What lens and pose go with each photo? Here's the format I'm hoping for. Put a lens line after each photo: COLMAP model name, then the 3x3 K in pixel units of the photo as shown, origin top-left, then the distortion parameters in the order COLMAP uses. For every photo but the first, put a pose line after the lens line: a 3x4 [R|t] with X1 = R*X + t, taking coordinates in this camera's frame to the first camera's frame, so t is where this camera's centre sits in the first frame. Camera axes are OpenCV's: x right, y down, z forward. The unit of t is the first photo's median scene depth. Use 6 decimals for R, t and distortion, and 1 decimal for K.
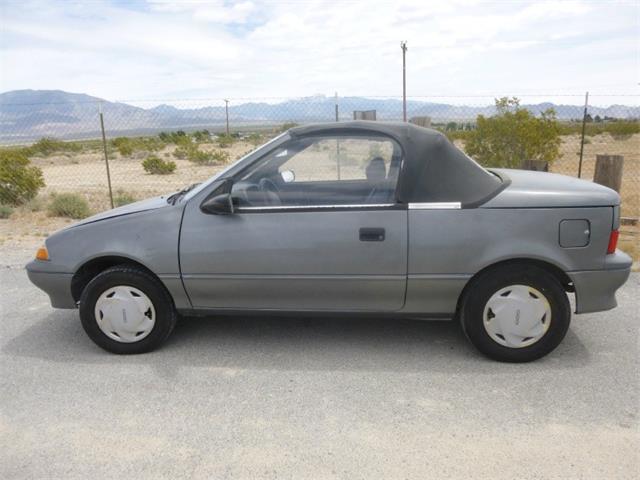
lens RADIAL K [[498.6, 0, 308.5], [0, 498.6, 243.7], [0, 0, 1]] dist [-0.053928, 0.027691]
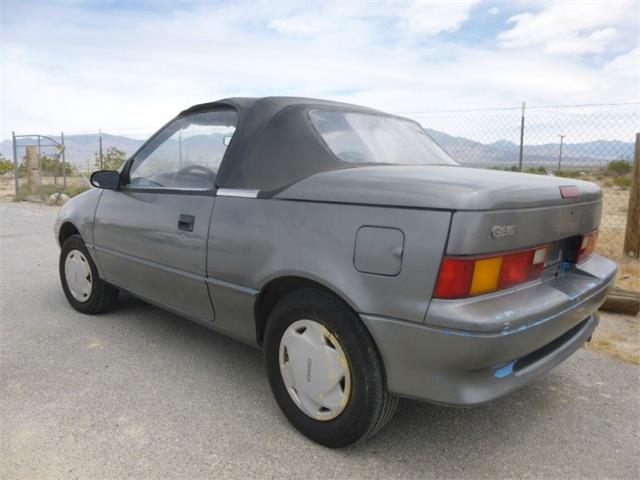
lens RADIAL K [[498.6, 0, 319.7], [0, 498.6, 245.5], [0, 0, 1]] dist [-0.053928, 0.027691]
pose [[0.795981, 0.131947, -0.590766, 0.782860], [-0.171844, 0.985057, -0.011526, -0.009095], [0.580417, 0.110694, 0.806761, 0.443424]]
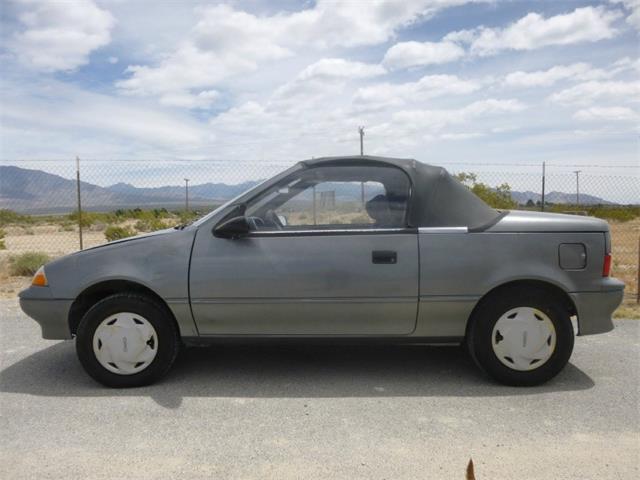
lens RADIAL K [[494.1, 0, 306.8], [0, 494.1, 245.8], [0, 0, 1]] dist [-0.049025, 0.011859]
pose [[0.996366, 0.015026, 0.083844, -0.113405], [-0.001570, 0.987390, -0.158301, 0.115921], [-0.085166, 0.157595, 0.983825, 0.007561]]
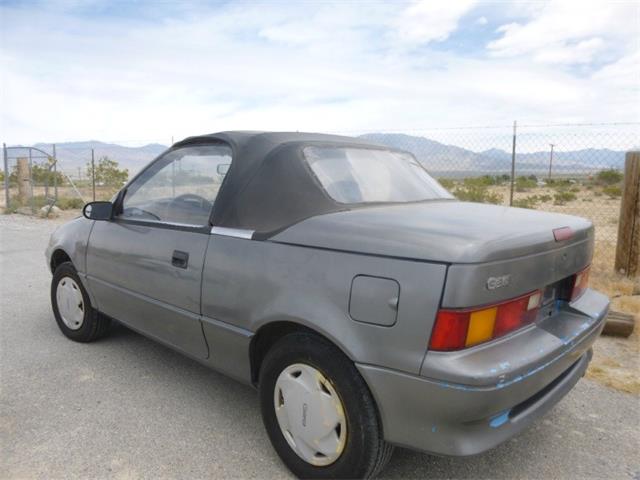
lens RADIAL K [[498.6, 0, 318.8], [0, 498.6, 240.8], [0, 0, 1]] dist [-0.053928, 0.027691]
pose [[0.804616, 0.116753, -0.582204, 0.773808], [-0.169250, 0.984901, -0.036399, -0.056196], [0.569164, 0.127825, 0.812227, 0.435239]]
